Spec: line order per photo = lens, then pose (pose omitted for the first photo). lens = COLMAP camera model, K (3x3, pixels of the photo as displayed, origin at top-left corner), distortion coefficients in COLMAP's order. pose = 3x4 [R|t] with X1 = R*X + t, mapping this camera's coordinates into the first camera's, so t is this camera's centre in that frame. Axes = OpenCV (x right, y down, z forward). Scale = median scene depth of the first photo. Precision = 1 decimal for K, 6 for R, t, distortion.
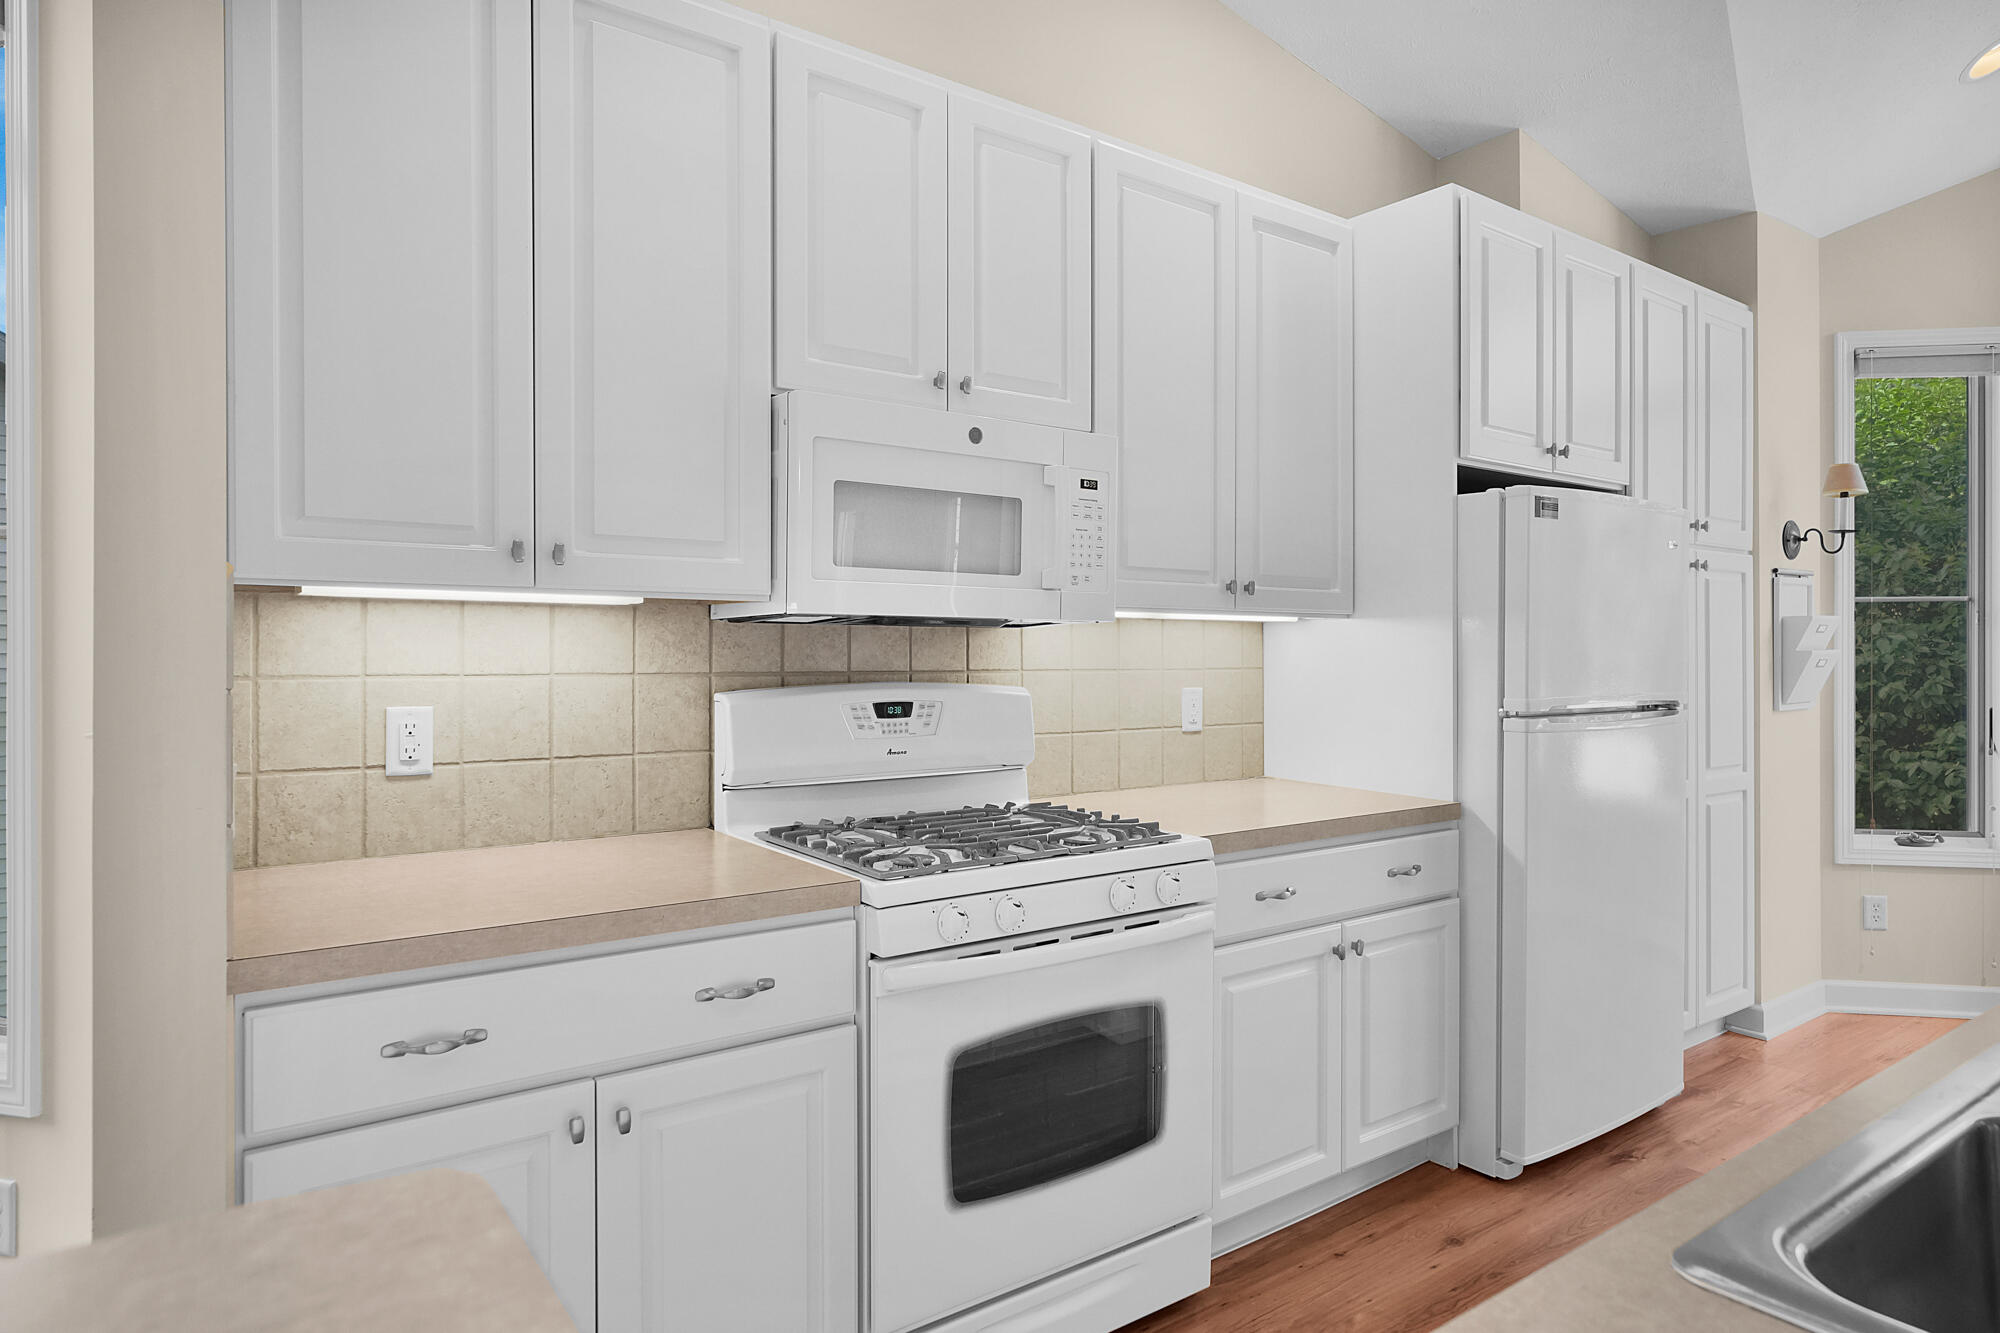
lens RADIAL K [[1142.3, 0, 994.4], [0, 1142.3, 655.8], [0, 0, 1]] dist [0.004689, -0.004970]
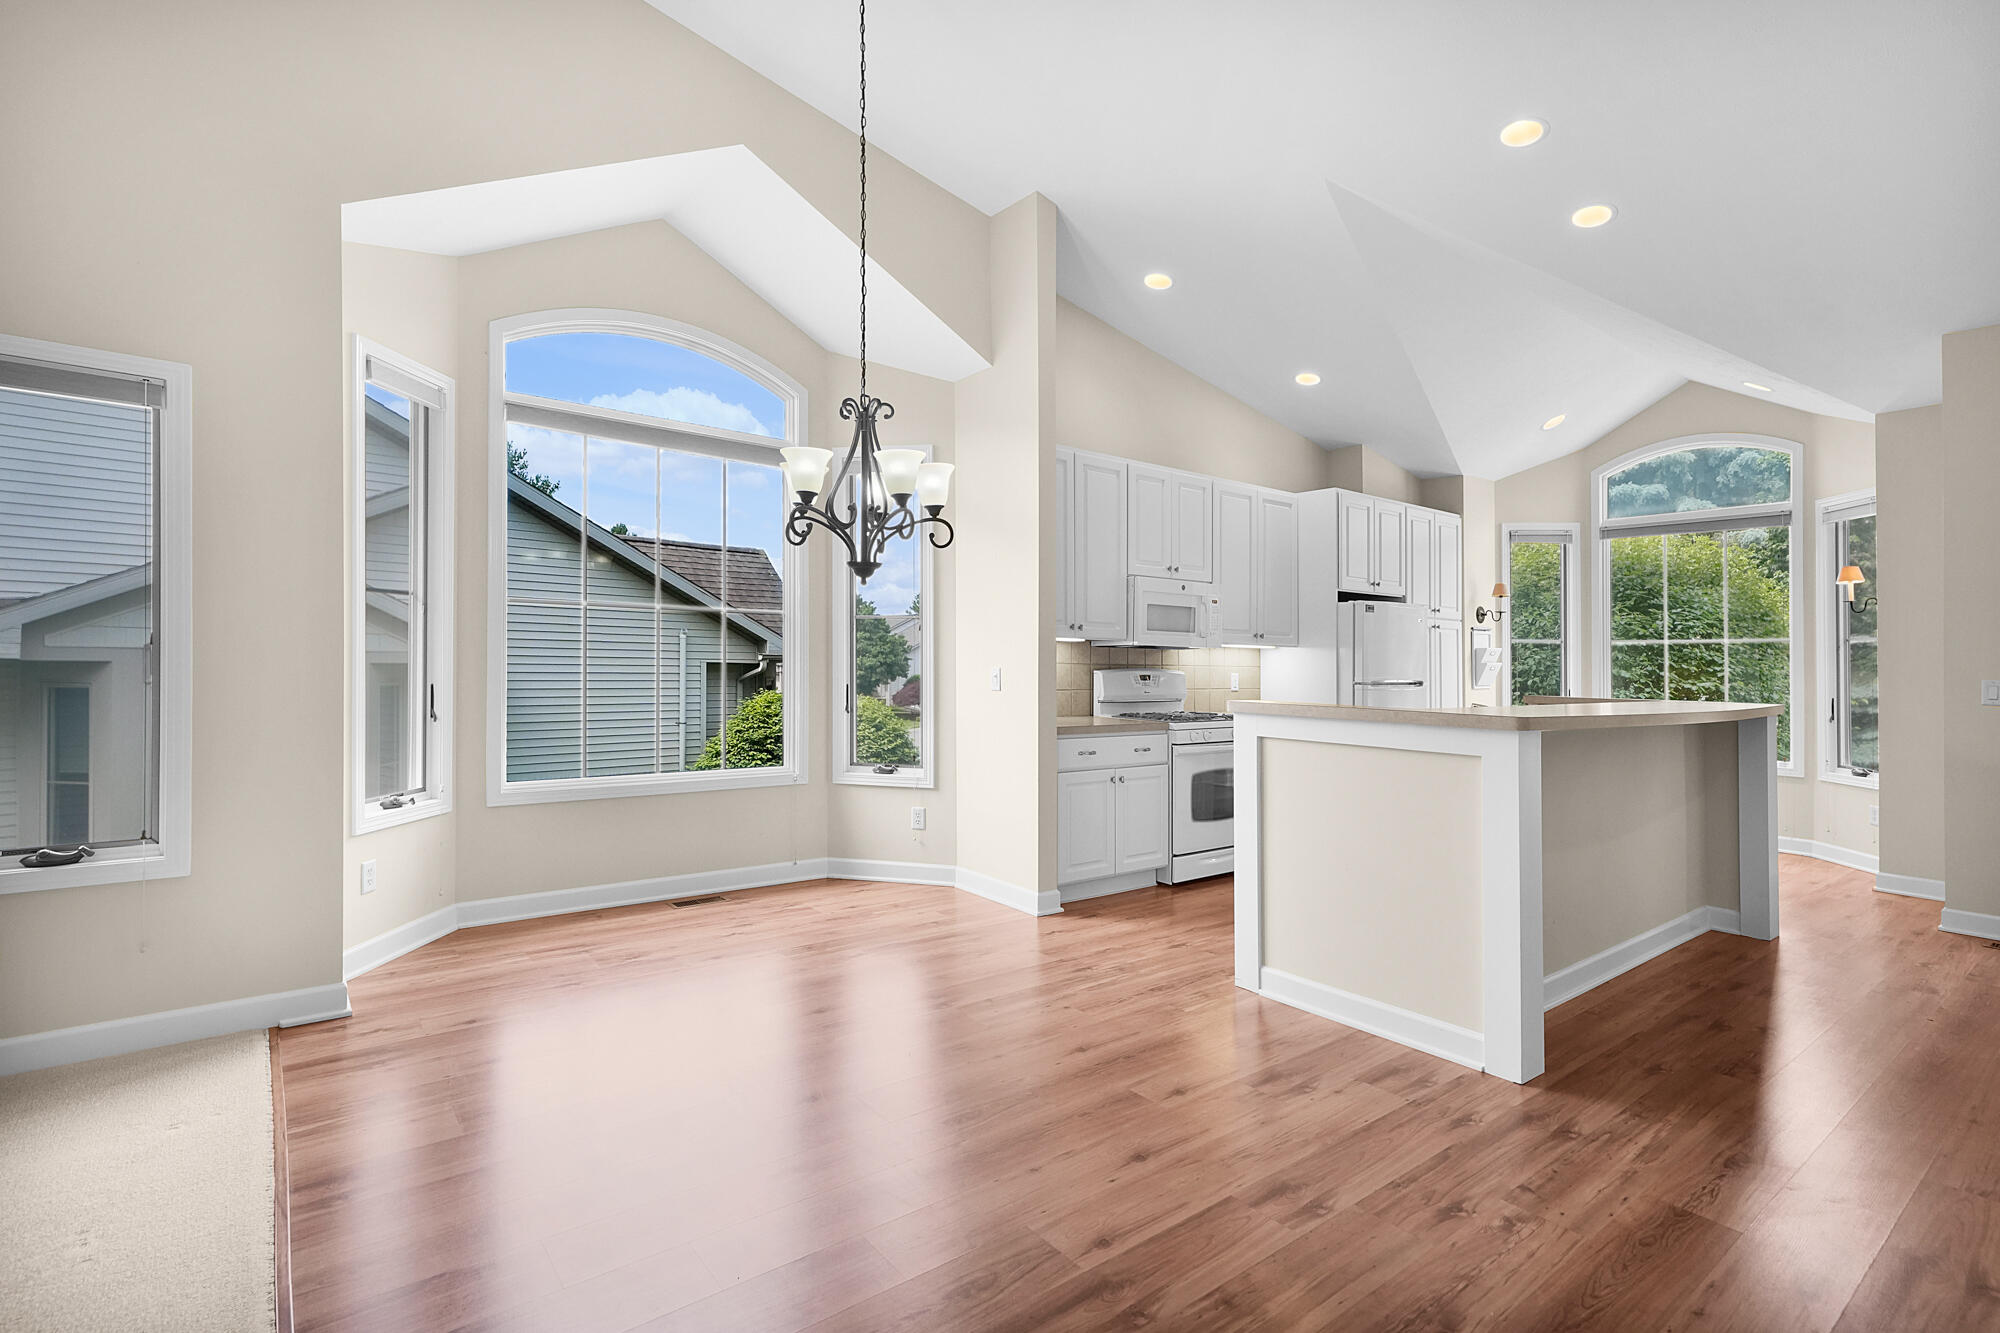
lens RADIAL K [[940.1, 0, 993.8], [0, 940.1, 619.7], [0, 0, 1]] dist [0.003371, 0.002506]
pose [[0.999311, 0.015416, 0.033761, -0.505654], [-0.013842, 0.998829, -0.046362, 0.015042], [-0.034437, 0.045863, 0.998354, -1.248541]]
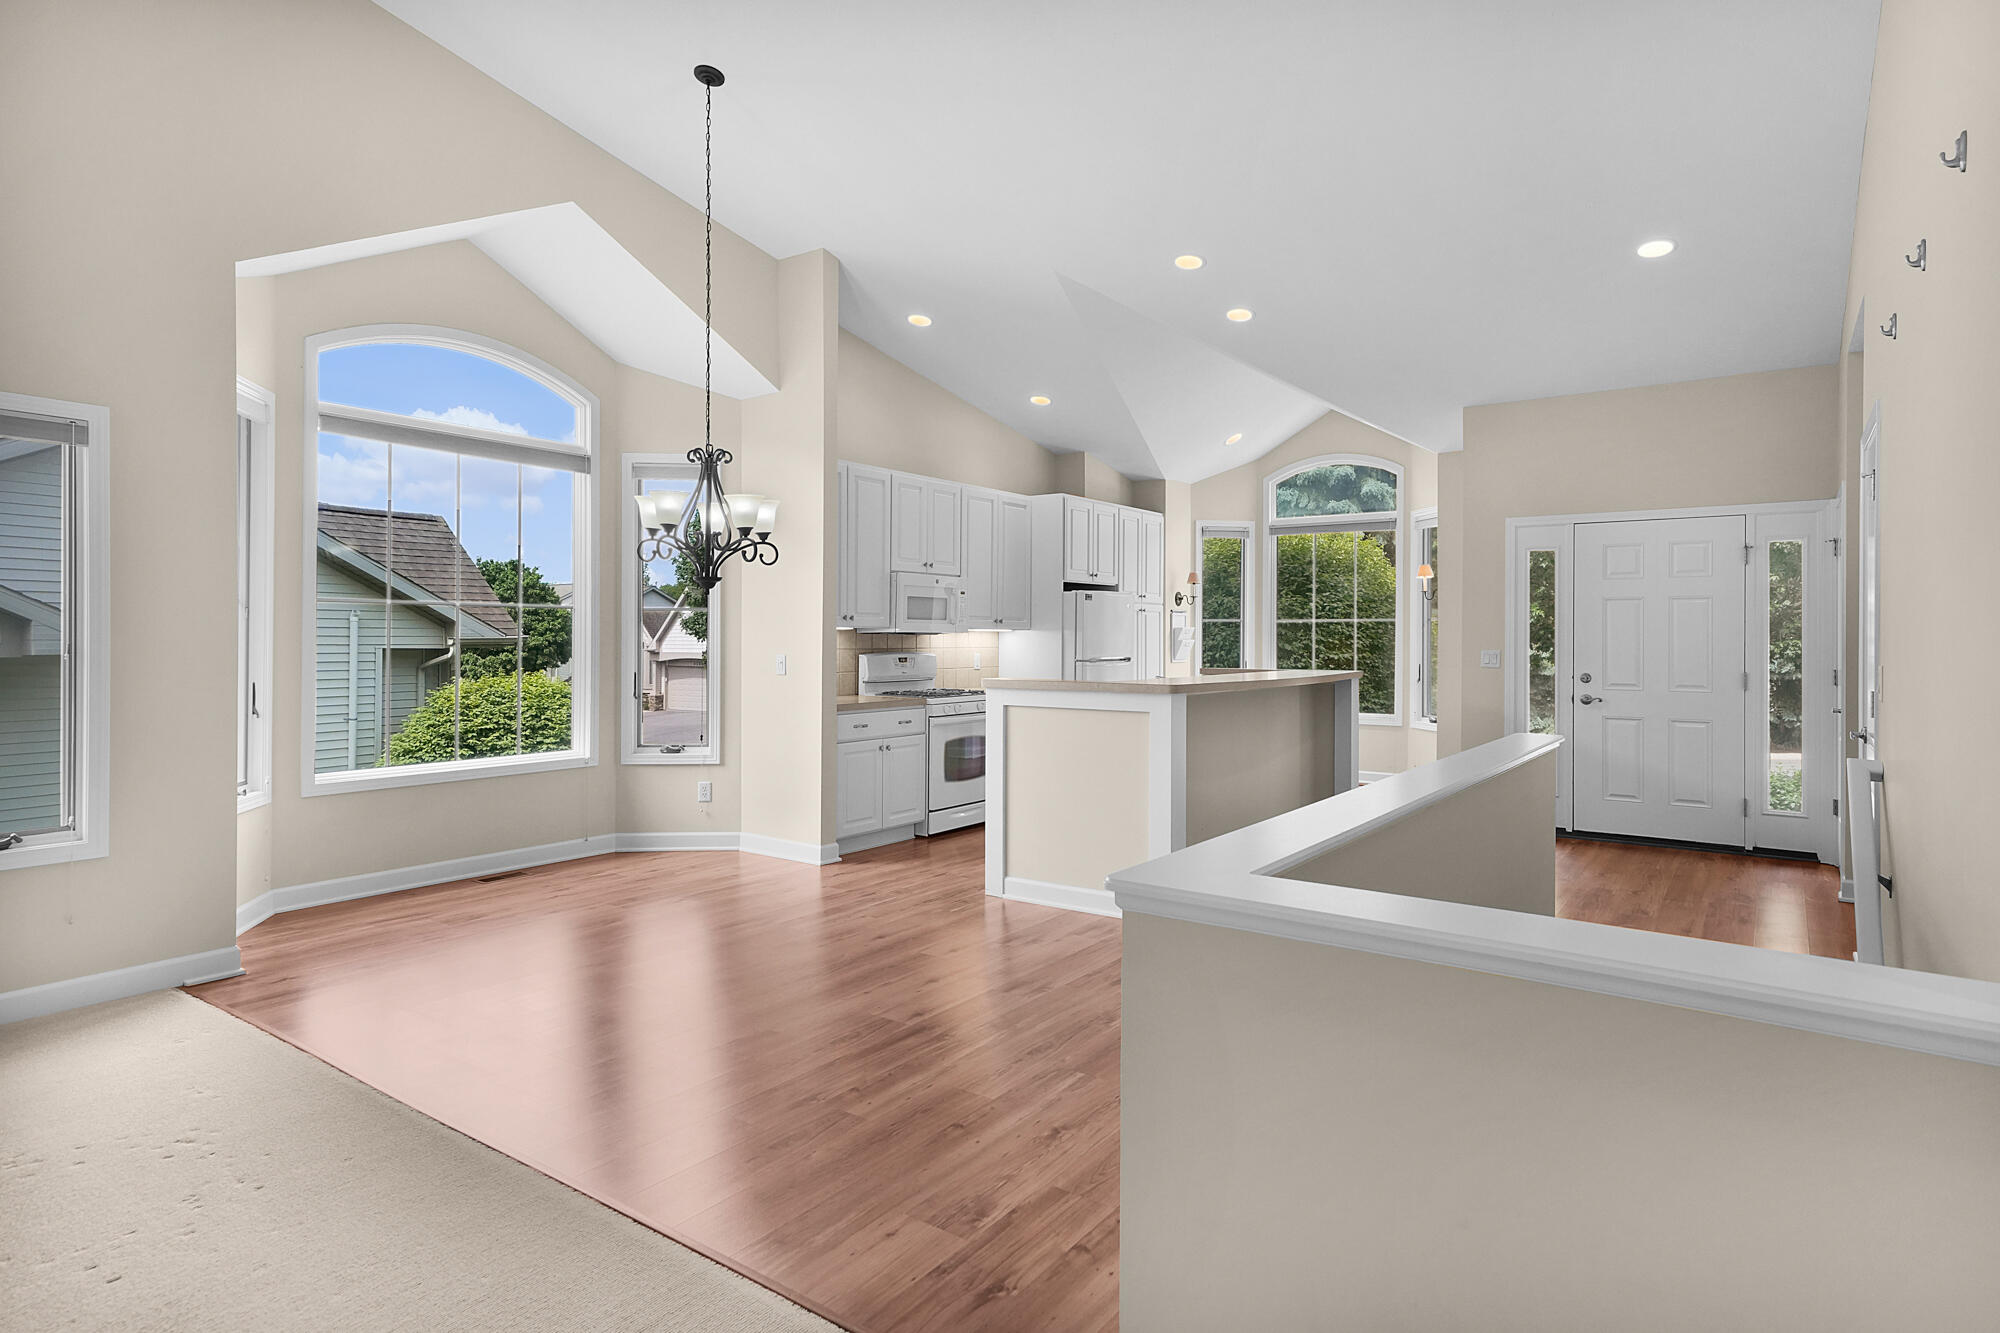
lens RADIAL K [[1078.7, 0, 1011.2], [0, 1078.7, 625.7], [0, 0, 1]] dist [0.007752, -0.000038]
pose [[0.944823, 0.003451, 0.327564, -0.736775], [0.000497, 0.999928, -0.011966, -0.011804], [-0.327582, 0.011468, 0.944753, -1.843240]]
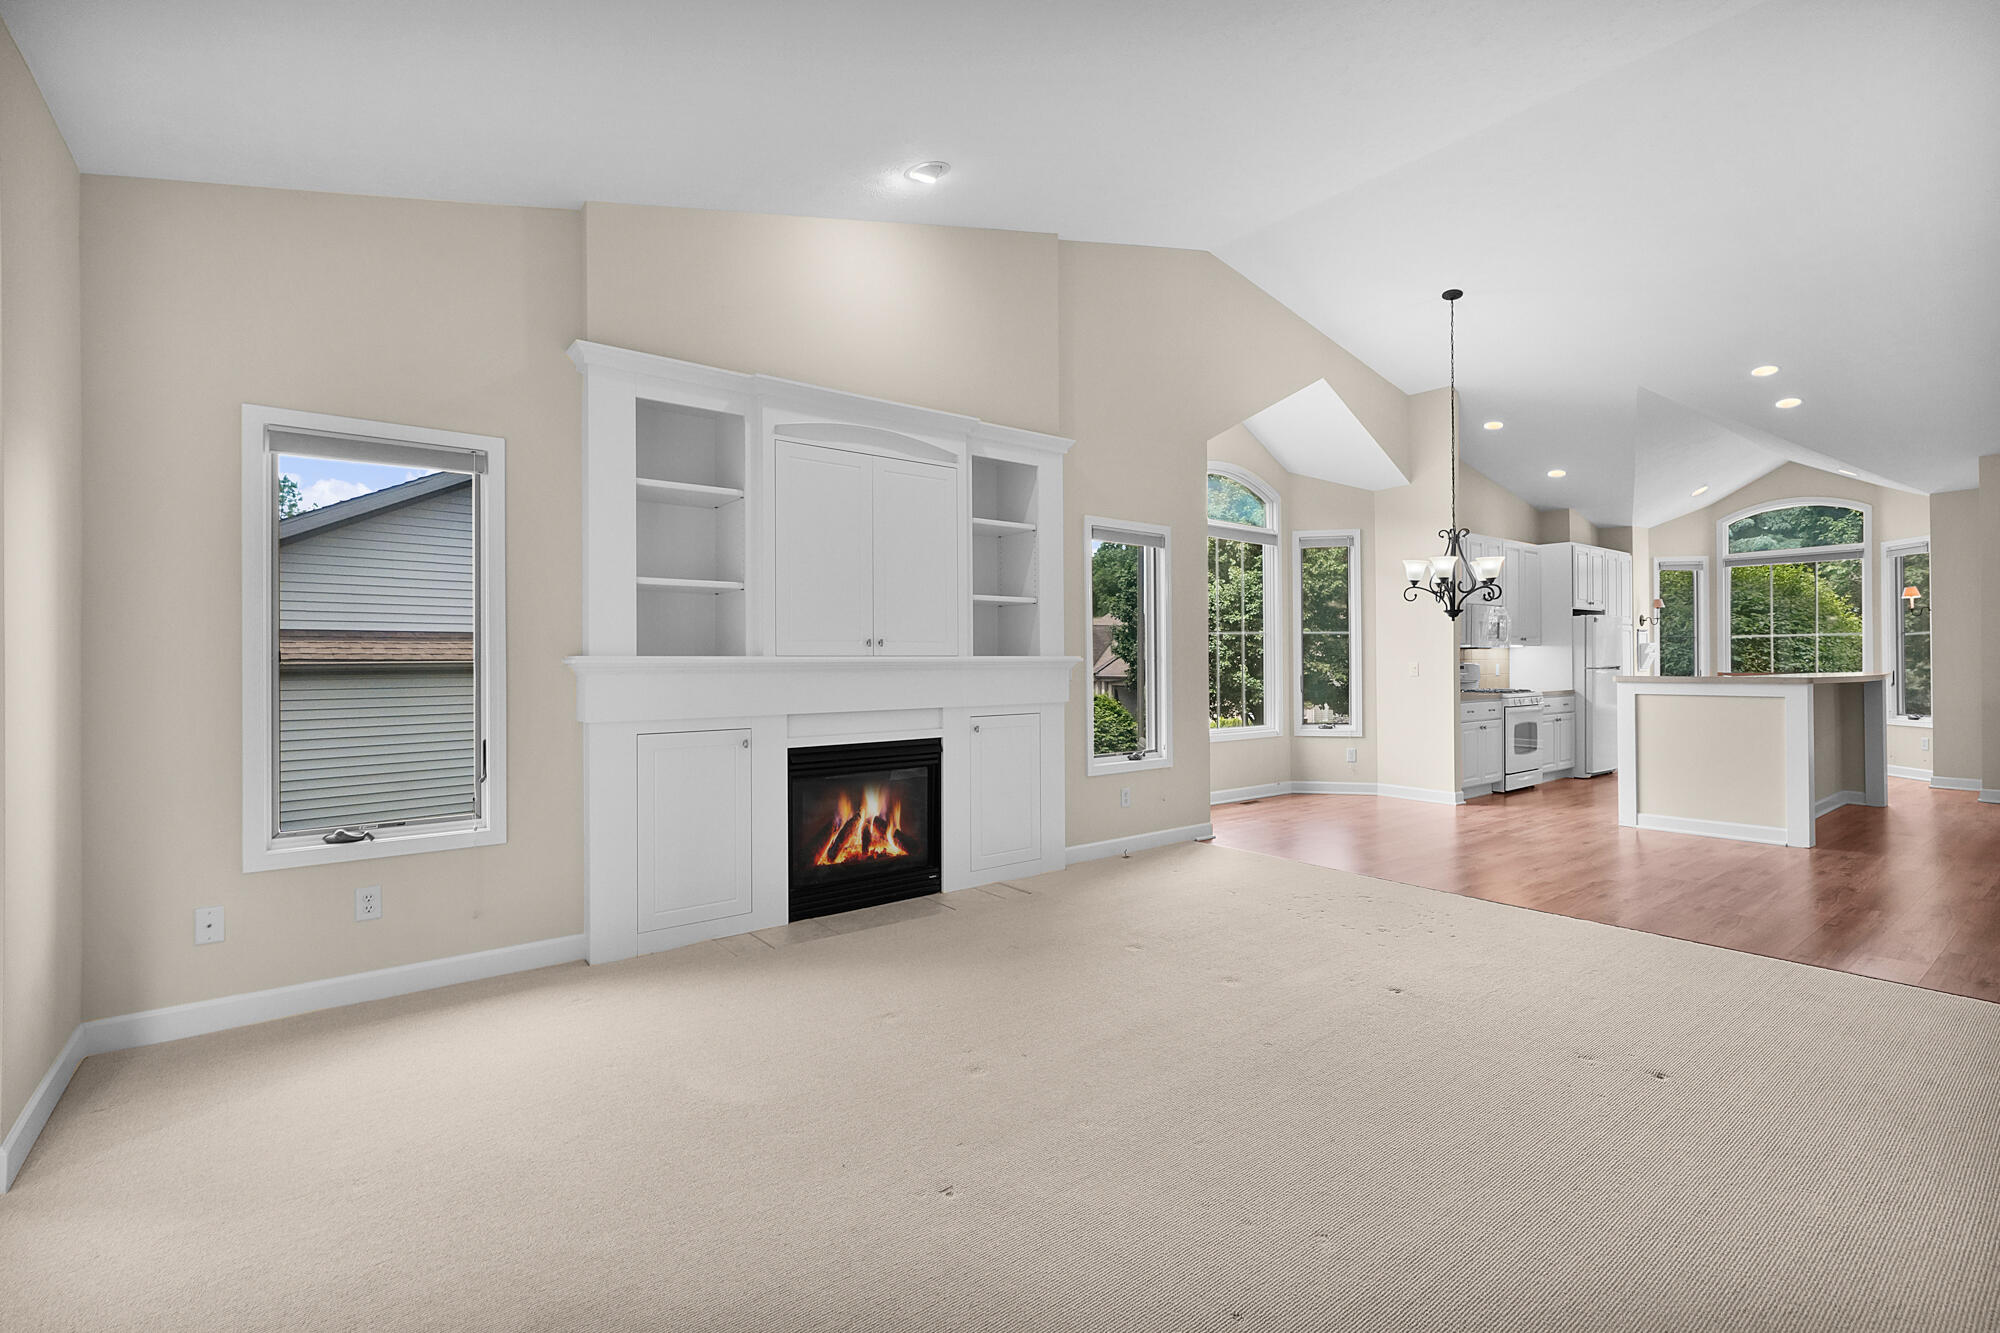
lens RADIAL K [[897.4, 0, 997.1], [0, 897.4, 652.5], [0, 0, 1]] dist [0.006399, -0.000928]
pose [[0.999272, -0.008203, 0.037253, -1.890582], [0.008756, 0.999854, -0.014698, 0.021485], [-0.037127, 0.015013, 0.999198, -2.292311]]
